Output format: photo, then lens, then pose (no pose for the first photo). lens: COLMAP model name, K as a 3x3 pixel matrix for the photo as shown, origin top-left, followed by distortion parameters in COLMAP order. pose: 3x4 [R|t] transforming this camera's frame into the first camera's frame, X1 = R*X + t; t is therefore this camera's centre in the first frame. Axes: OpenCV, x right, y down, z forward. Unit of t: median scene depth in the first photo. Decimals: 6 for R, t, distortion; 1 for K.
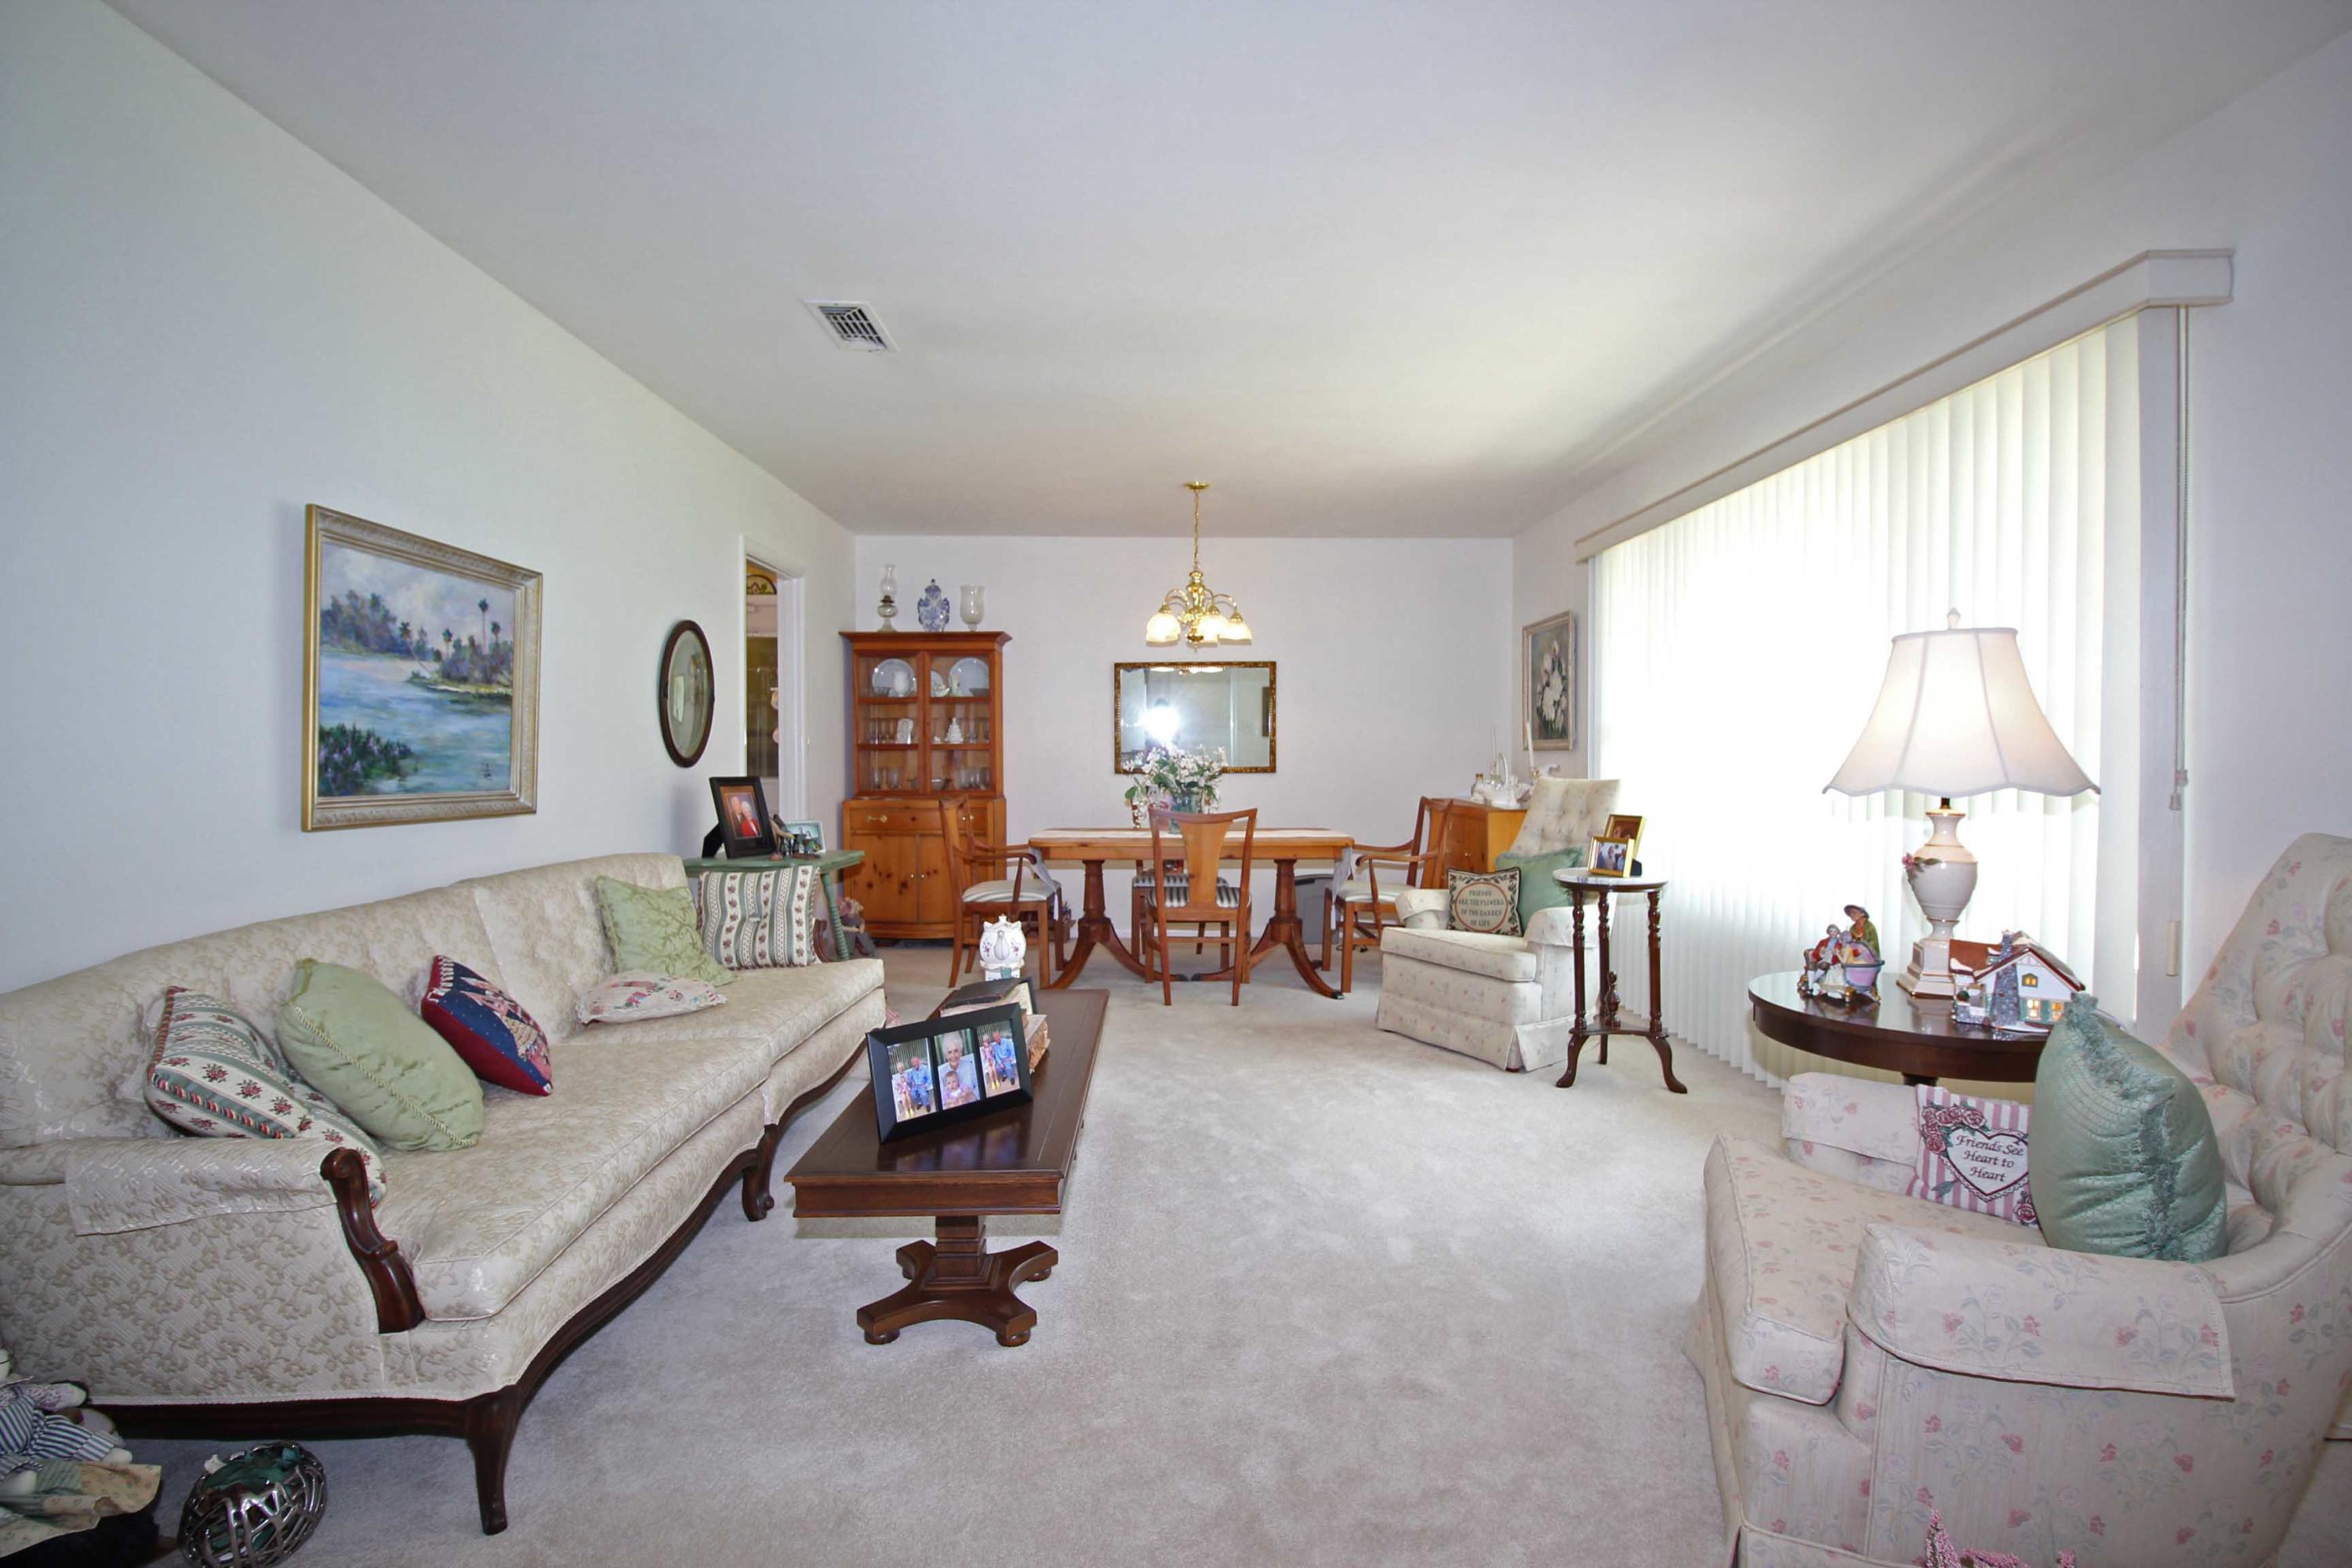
lens RADIAL K [[1078.5, 0, 1161.6], [0, 1078.5, 774.7], [0, 0, 1]] dist [-0.002006, -0.012955]
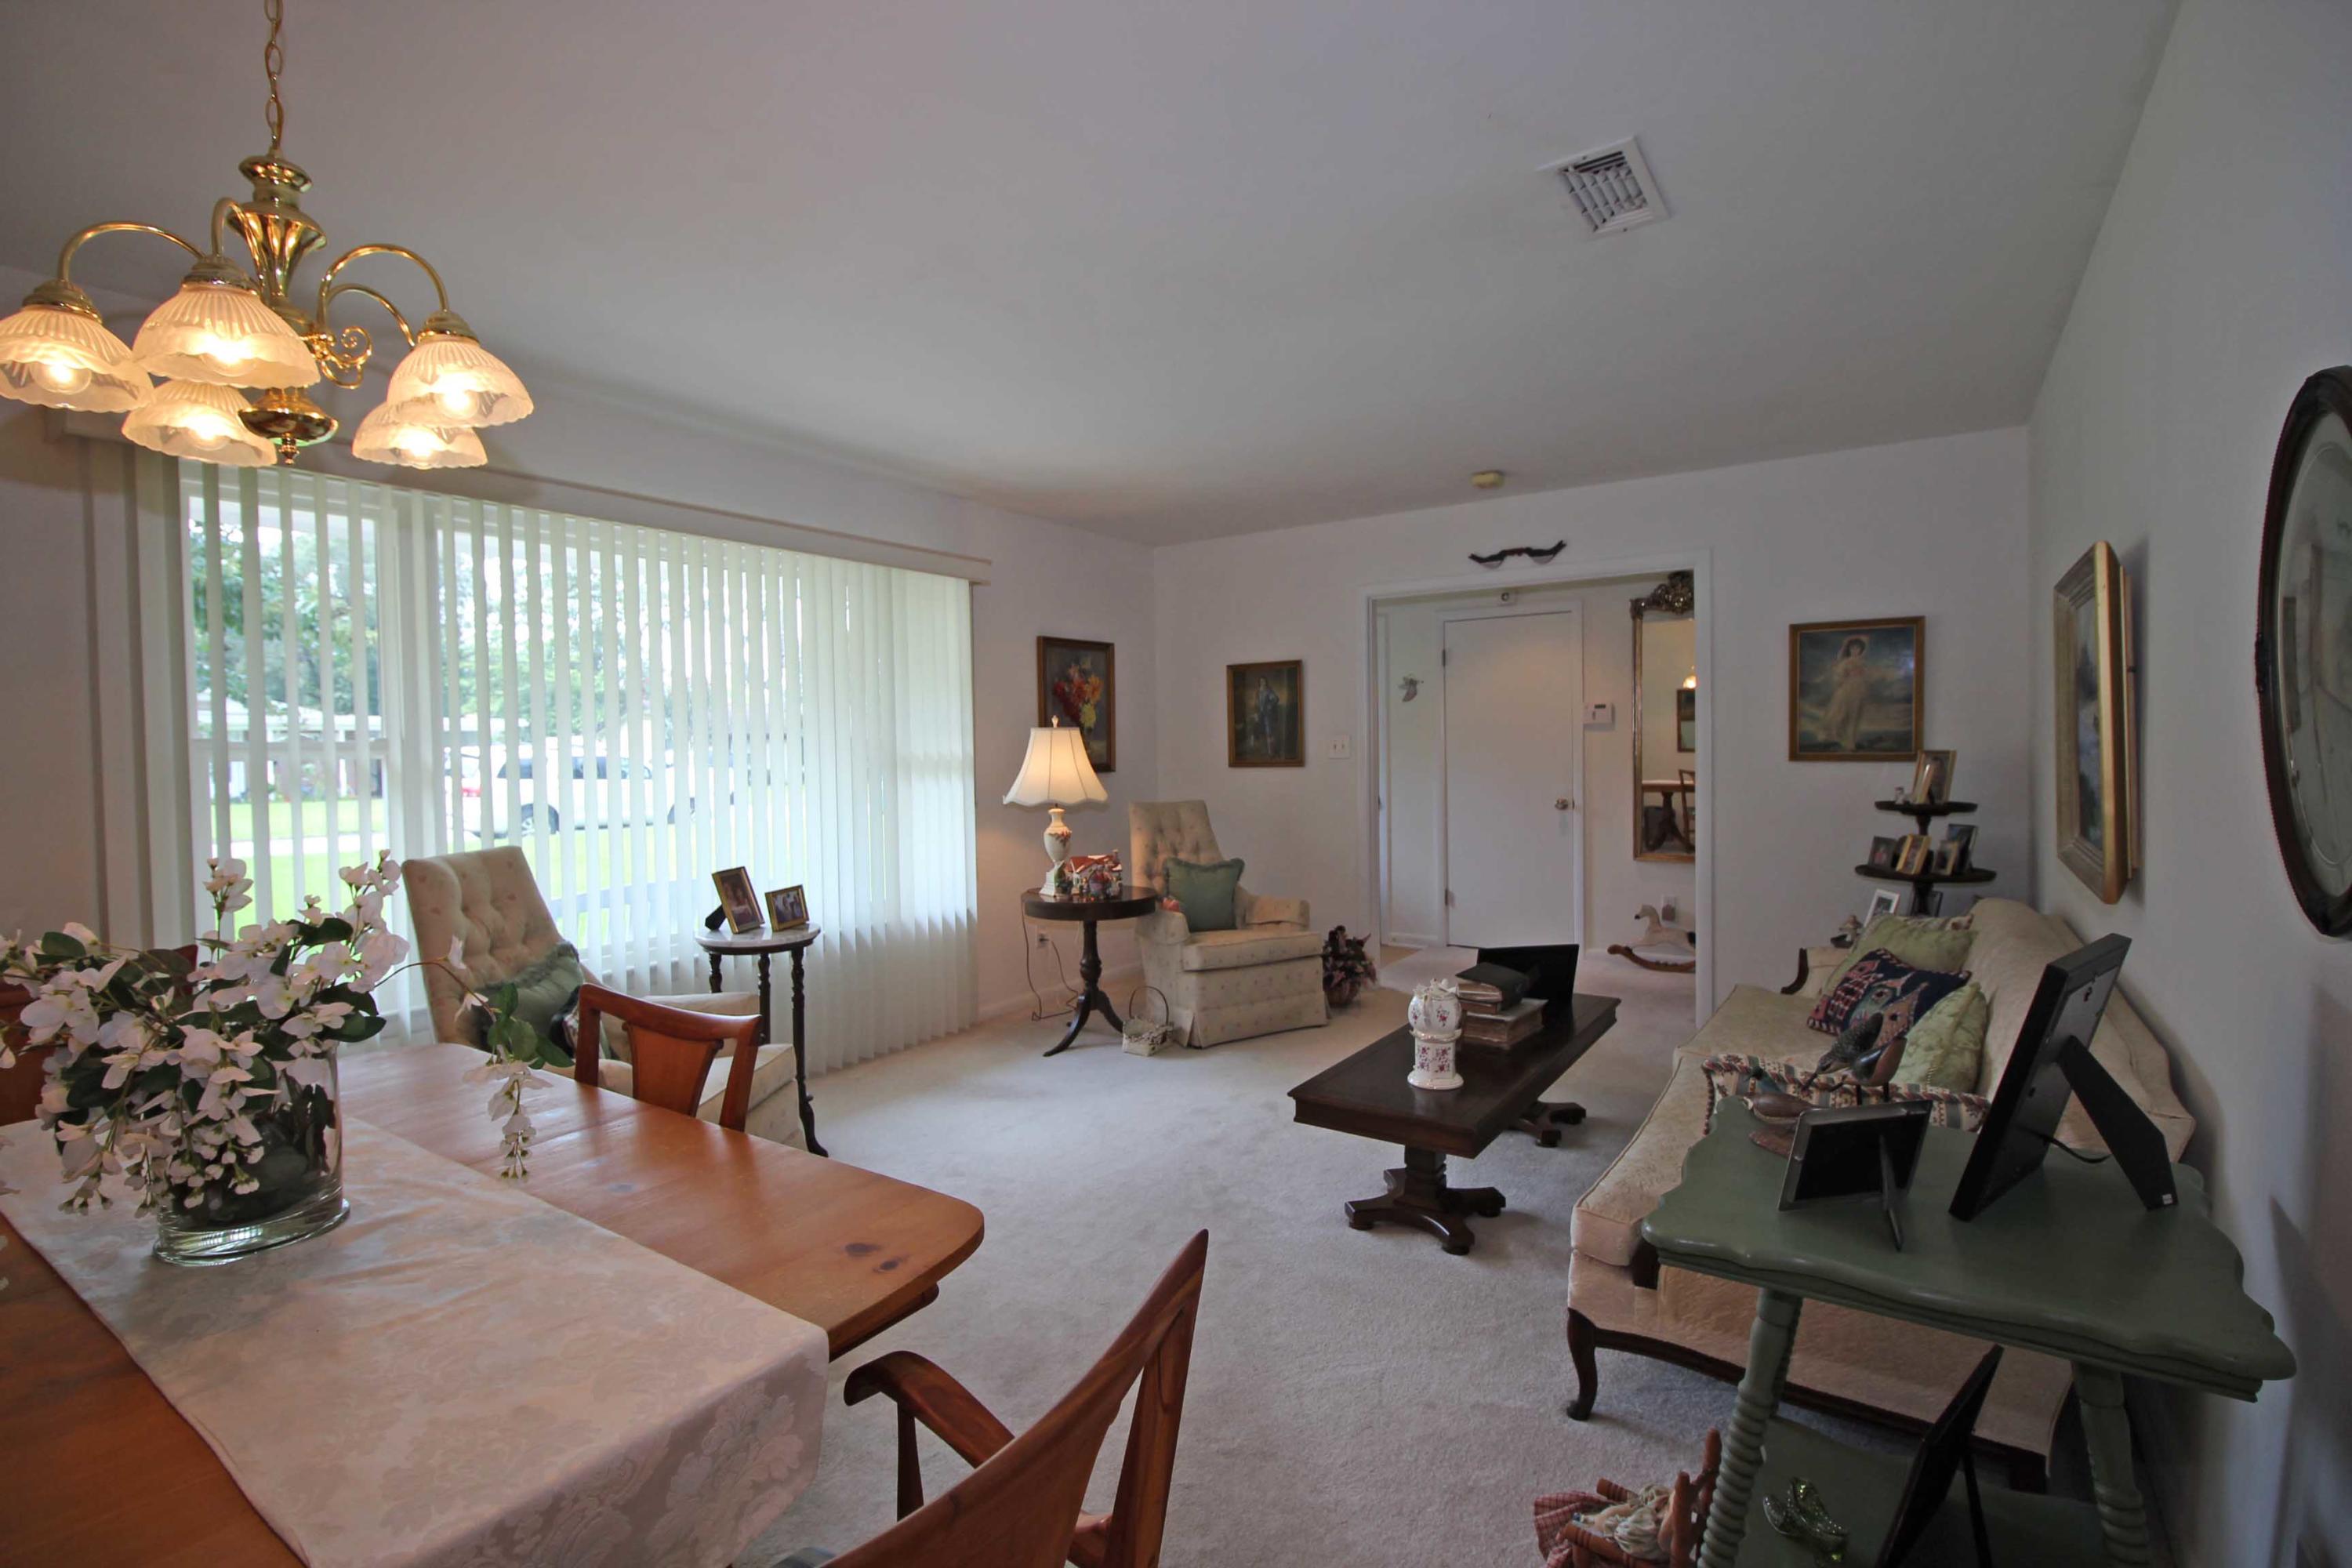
lens RADIAL K [[1078.5, 0, 1161.6], [0, 1078.5, 774.7], [0, 0, 1]] dist [-0.002006, -0.012955]
pose [[-0.822282, -0.002872, 0.569072, -0.418394], [0.019538, 0.999255, 0.033273, -0.061325], [-0.568744, 0.038478, -0.821614, 1.639750]]
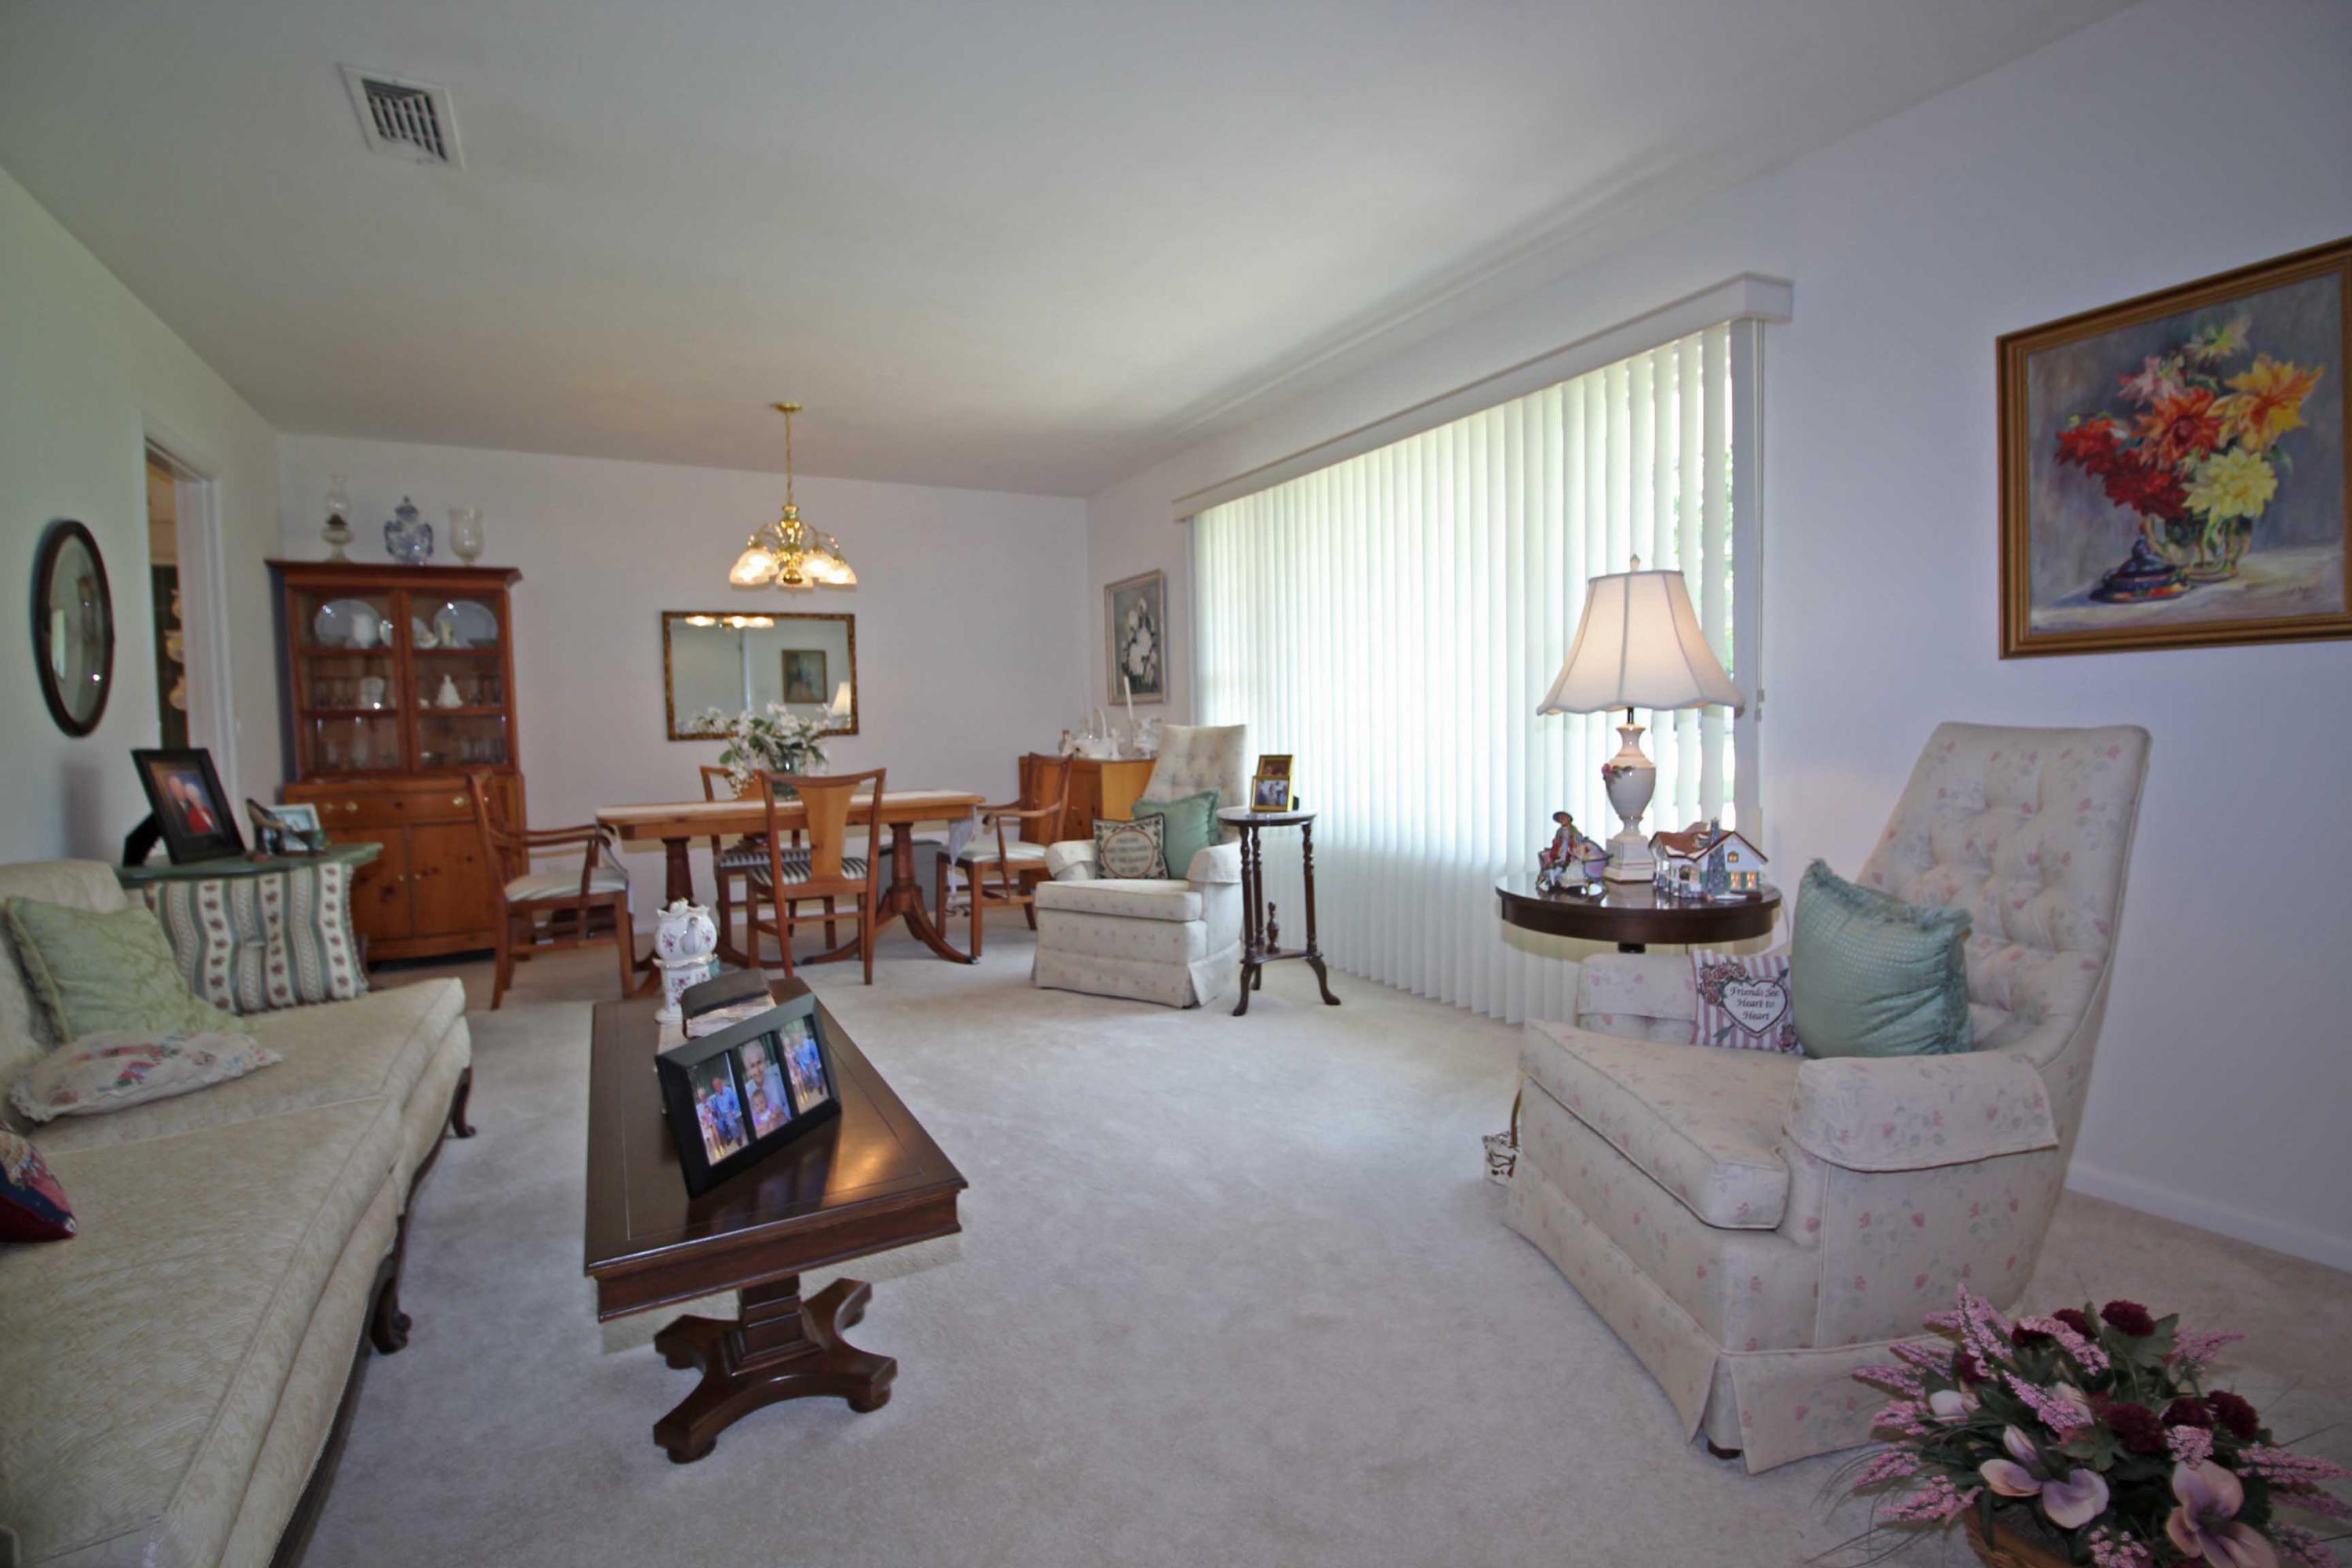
lens RADIAL K [[1078.5, 0, 1161.6], [0, 1078.5, 774.7], [0, 0, 1]] dist [-0.002006, -0.012955]
pose [[0.888682, -0.043096, 0.456495, -0.165751], [0.031342, 0.998954, 0.033292, 0.018989], [-0.457452, -0.015279, 0.889103, 0.106710]]
